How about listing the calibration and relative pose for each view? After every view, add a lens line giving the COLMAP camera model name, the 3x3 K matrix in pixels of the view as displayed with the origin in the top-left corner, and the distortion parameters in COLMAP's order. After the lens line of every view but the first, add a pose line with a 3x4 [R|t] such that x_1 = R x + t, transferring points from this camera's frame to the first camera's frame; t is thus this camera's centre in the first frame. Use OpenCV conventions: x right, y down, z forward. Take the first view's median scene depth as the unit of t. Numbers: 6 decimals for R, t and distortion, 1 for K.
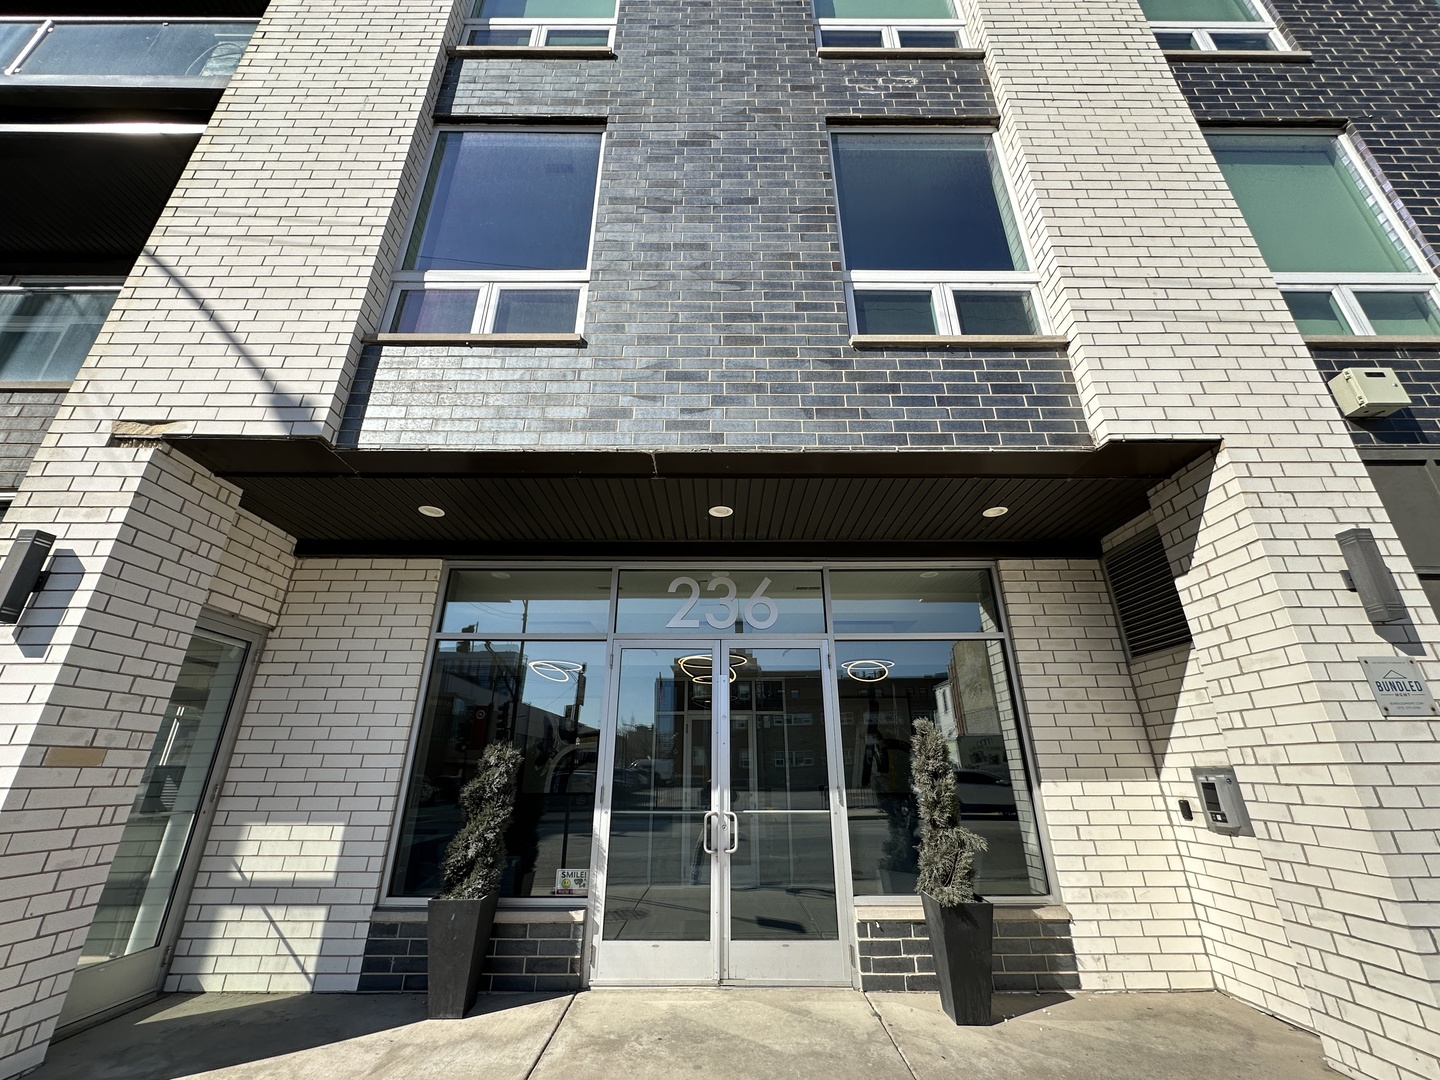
lens RADIAL K [[572.4, 0, 720.4], [0, 572.4, 537.4], [0, 0, 1]] dist [-0.004202, 0.000589]
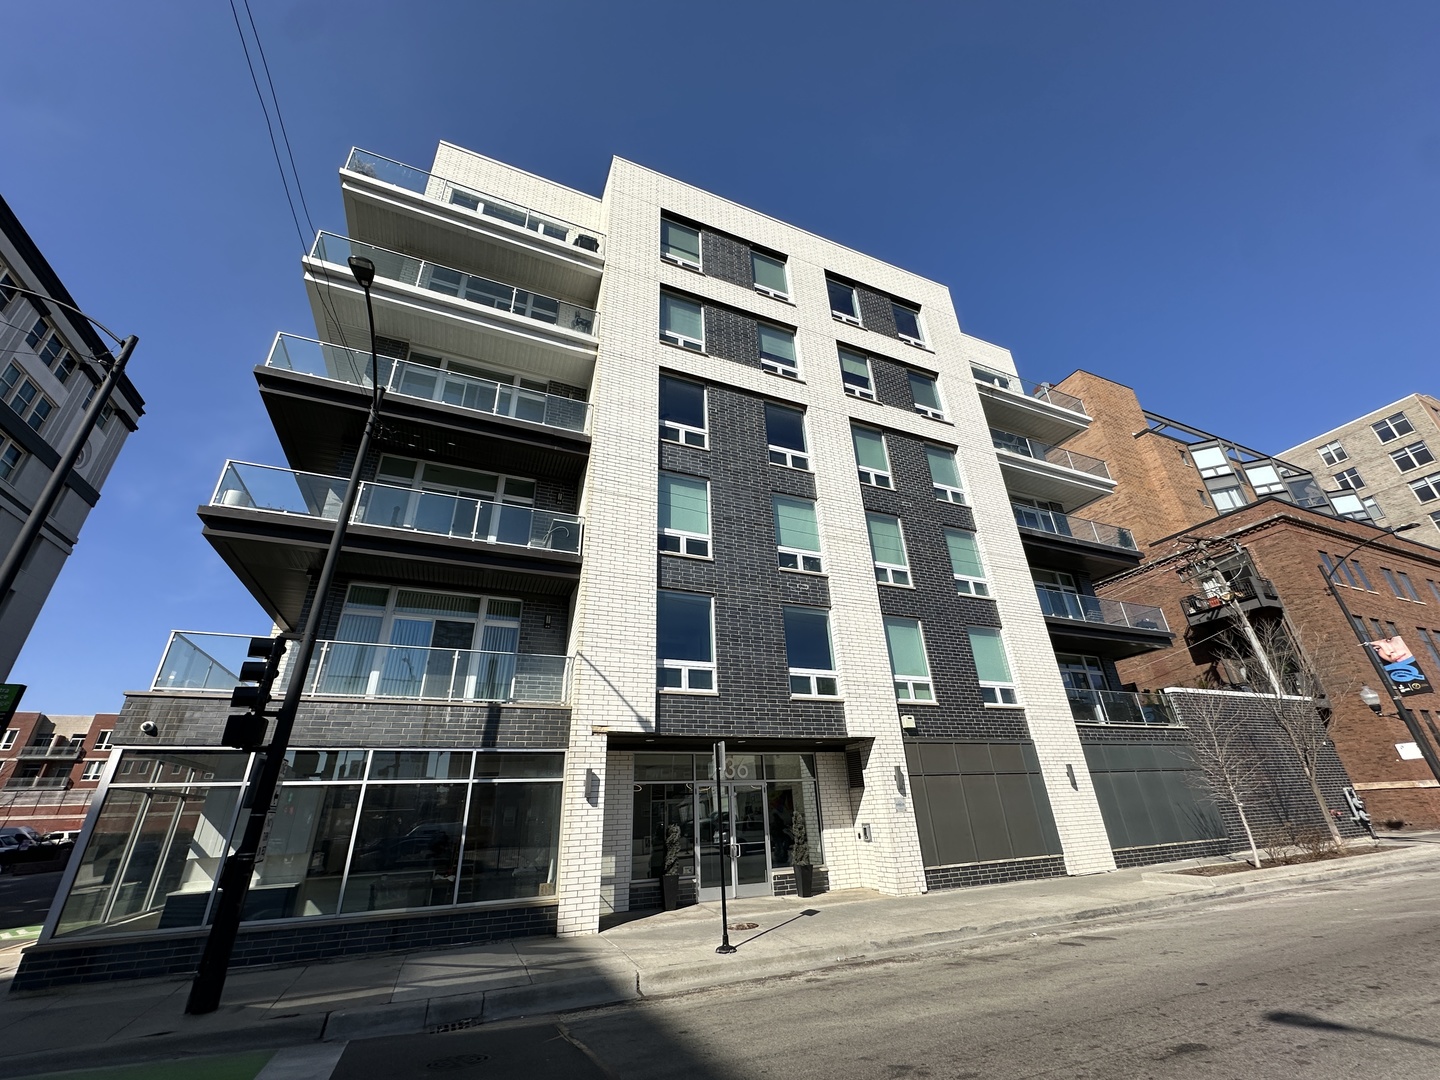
lens RADIAL K [[572.4, 0, 715.8], [0, 572.4, 539.7], [0, 0, 1]] dist [-0.004202, 0.000589]
pose [[0.918875, 0.141220, 0.368409, -1.588408], [-0.116257, 0.989204, -0.089221, -0.932023], [-0.377031, 0.039153, 0.925373, -2.044296]]
